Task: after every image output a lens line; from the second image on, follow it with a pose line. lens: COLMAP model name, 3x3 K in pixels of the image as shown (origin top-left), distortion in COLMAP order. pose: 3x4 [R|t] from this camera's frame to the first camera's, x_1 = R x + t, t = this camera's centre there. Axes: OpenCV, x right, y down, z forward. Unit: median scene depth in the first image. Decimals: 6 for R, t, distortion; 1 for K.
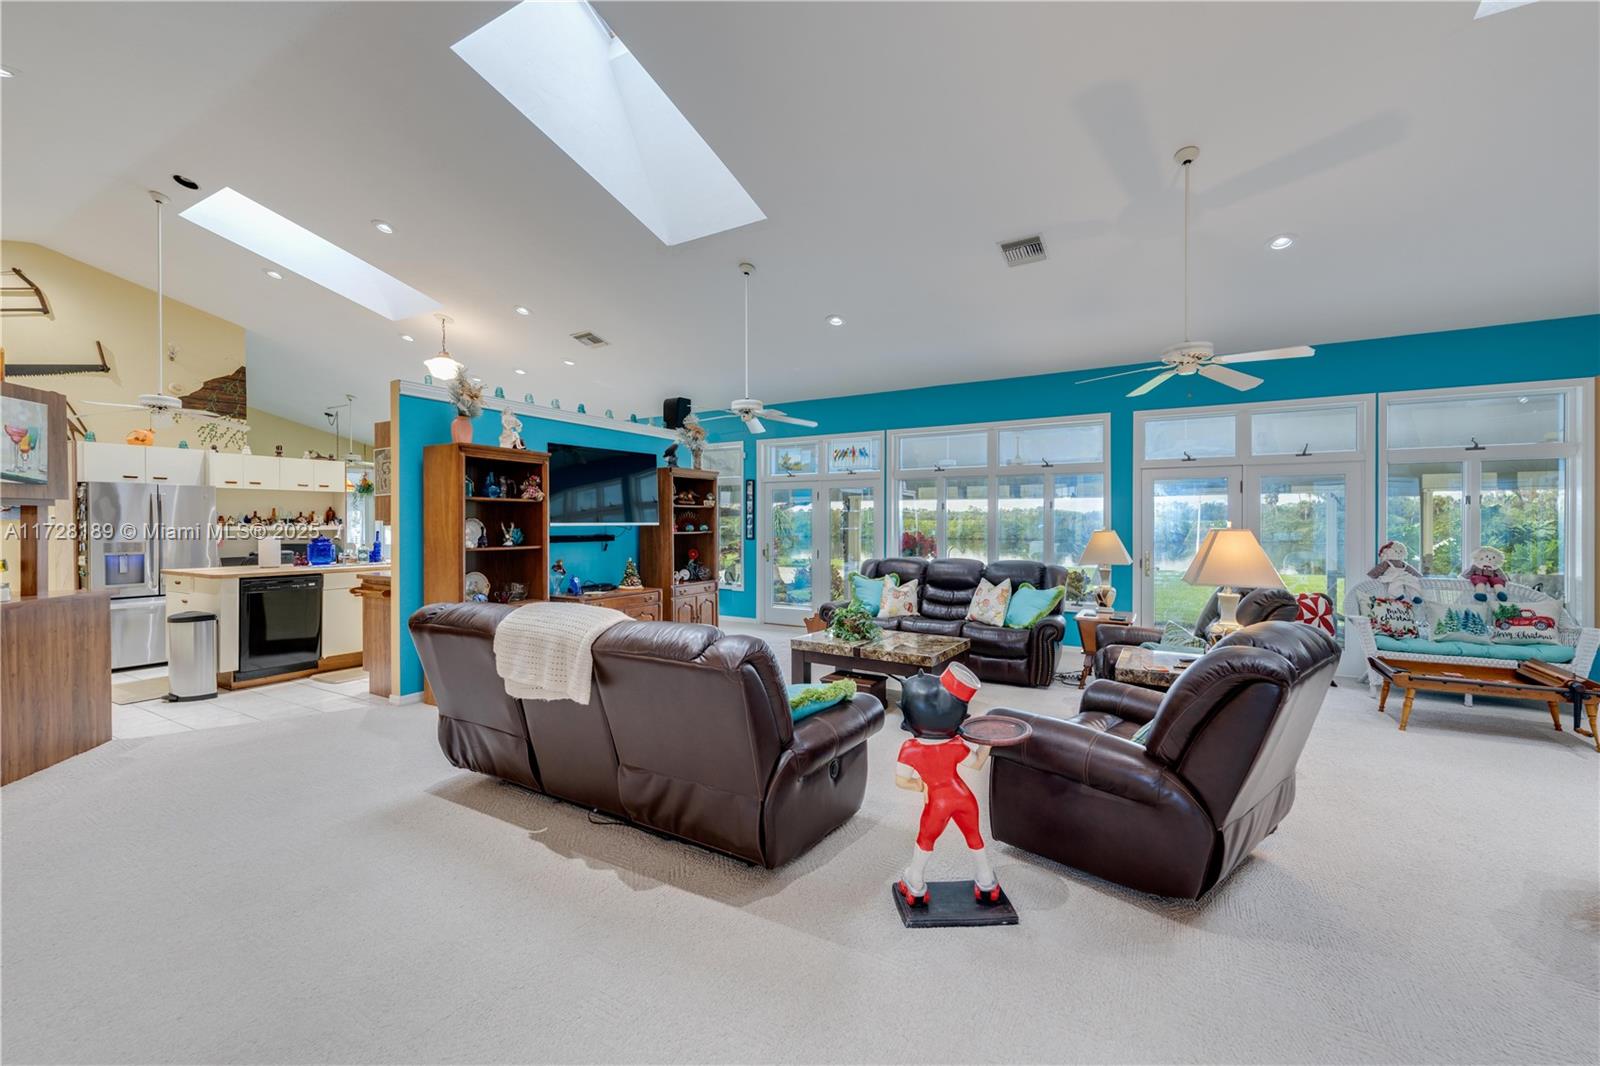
lens RADIAL K [[656.8, 0, 811.6], [0, 656.8, 525.9], [0, 0, 1]] dist [-0.002088, 0.000854]
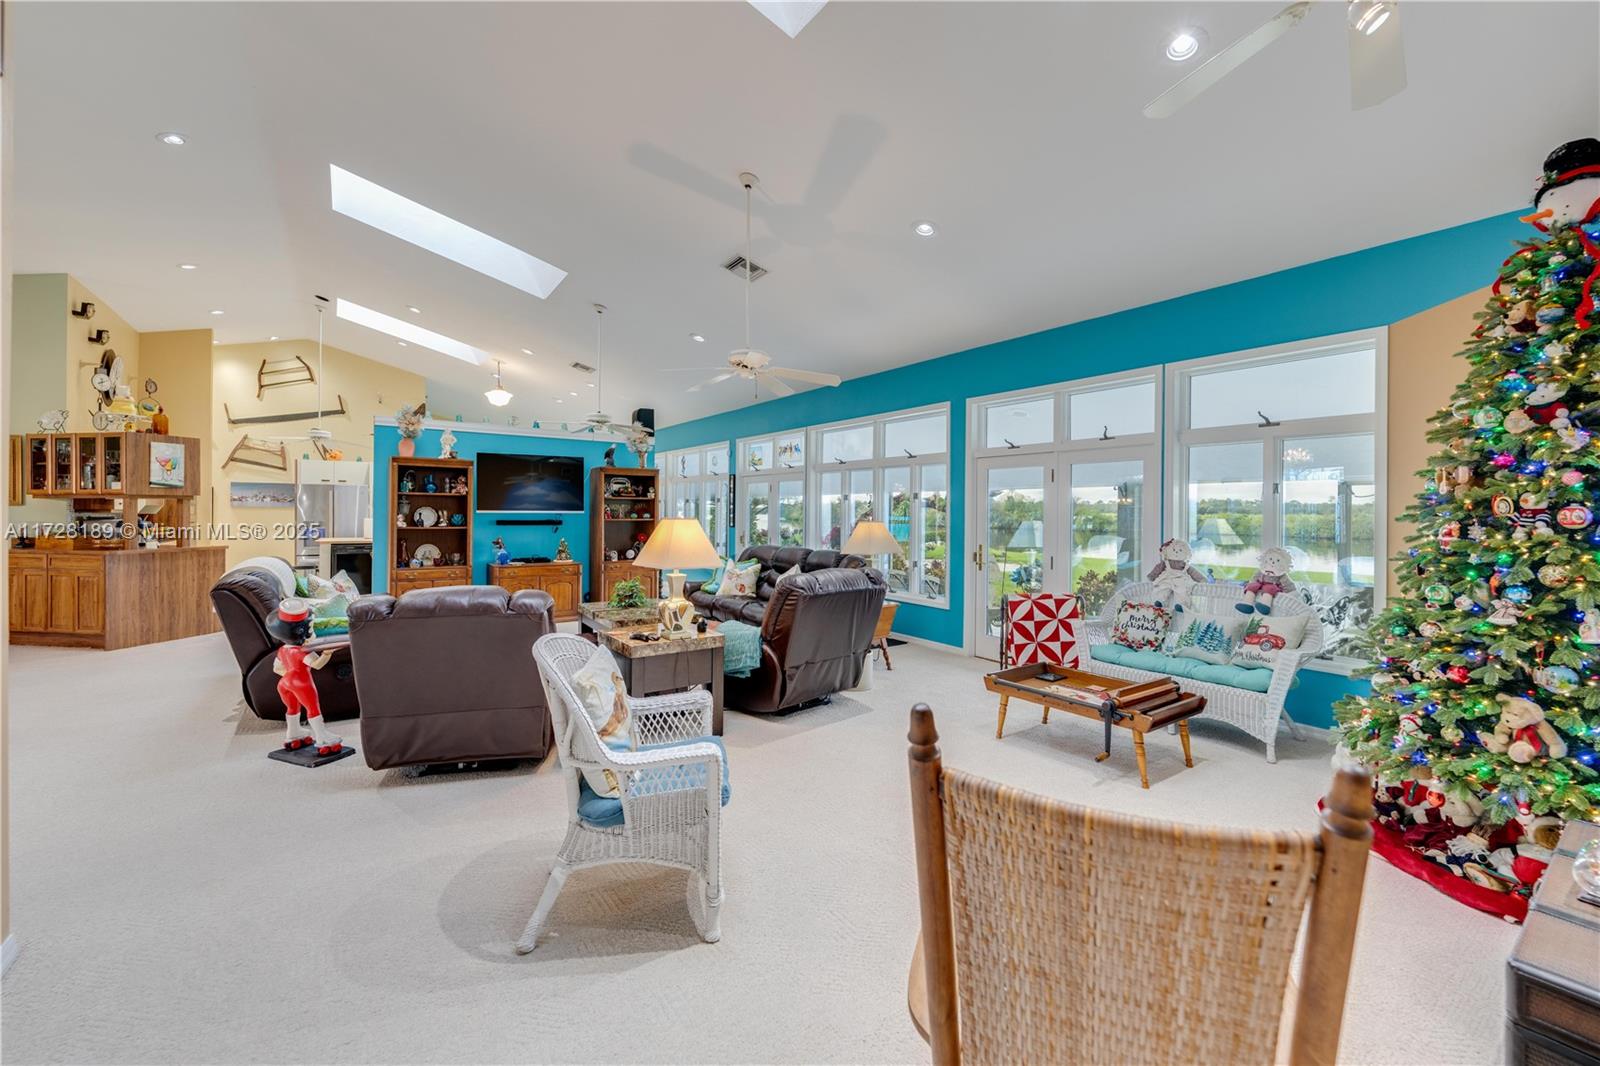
lens RADIAL K [[656.8, 0, 805.8], [0, 656.8, 516.6], [0, 0, 1]] dist [-0.002088, 0.000854]
pose [[0.908683, 0.010285, -0.417360, 0.657858], [-0.010031, 0.999946, 0.002802, -0.002130], [0.417366, 0.001641, 0.908737, 0.023263]]
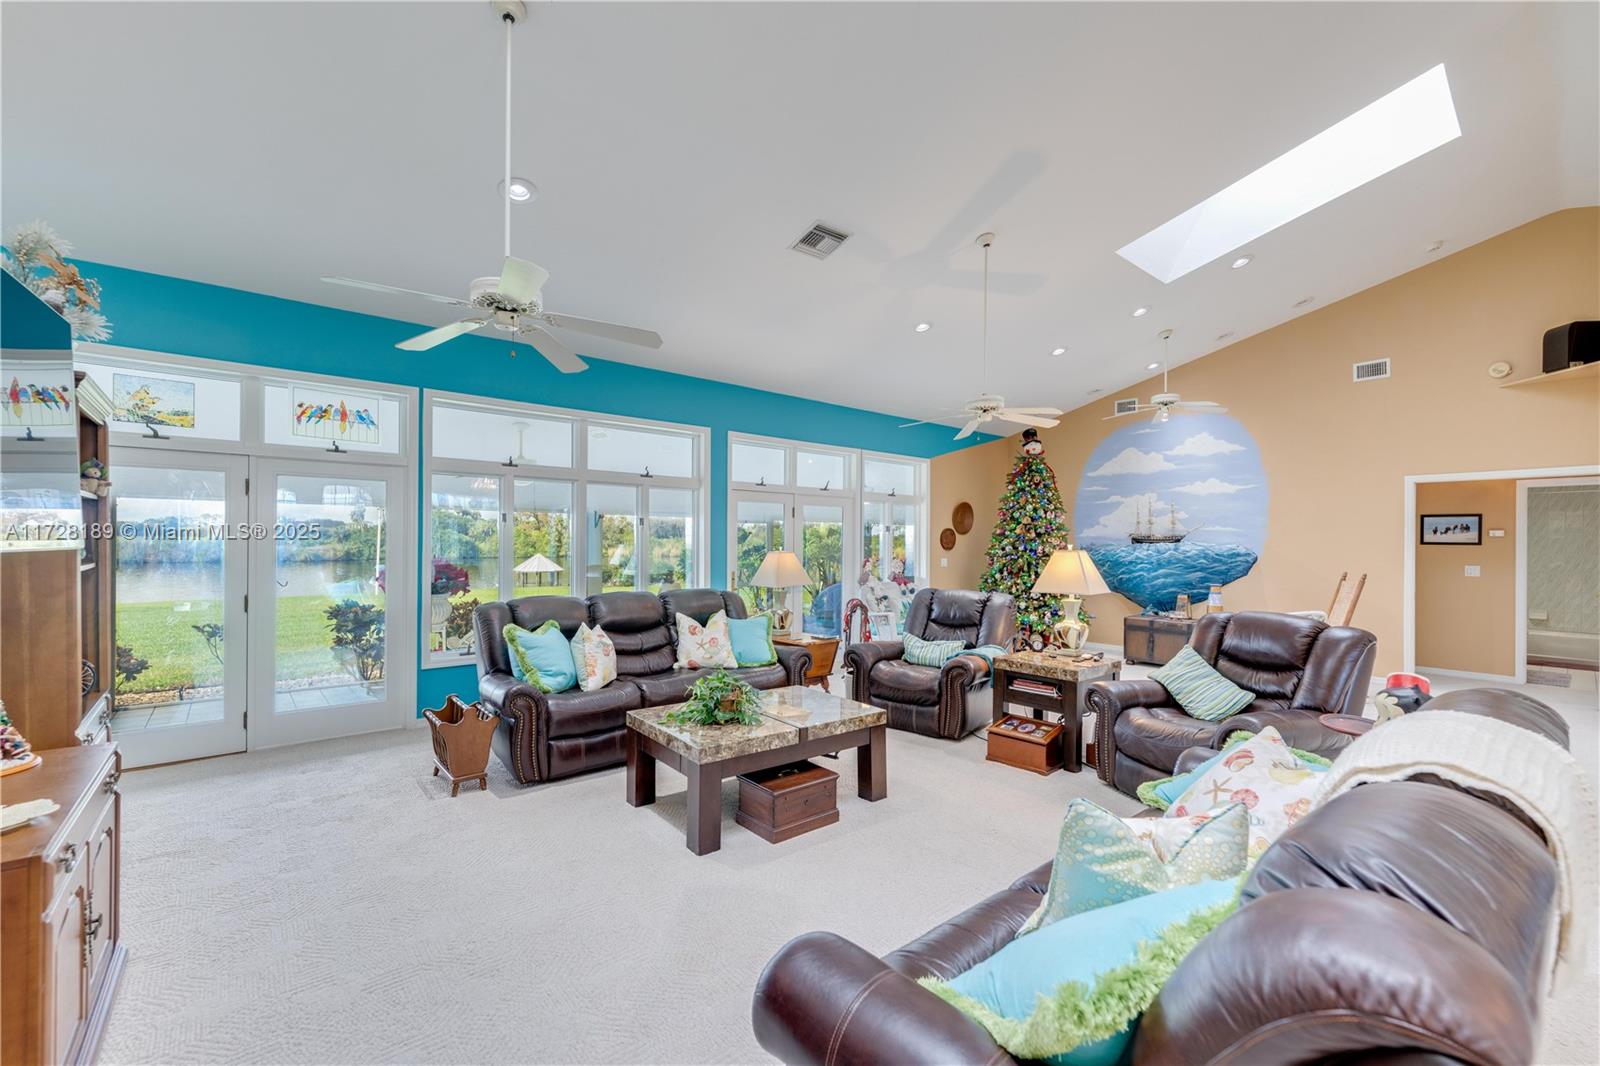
lens RADIAL K [[656.8, 0, 797.8], [0, 656.8, 531.5], [0, 0, 1]] dist [-0.002088, 0.000854]
pose [[0.334857, 0.022755, 0.941994, -0.397236], [0.001937, 0.999690, -0.024837, 0.002264], [-0.942267, 0.010142, 0.334709, 0.550155]]
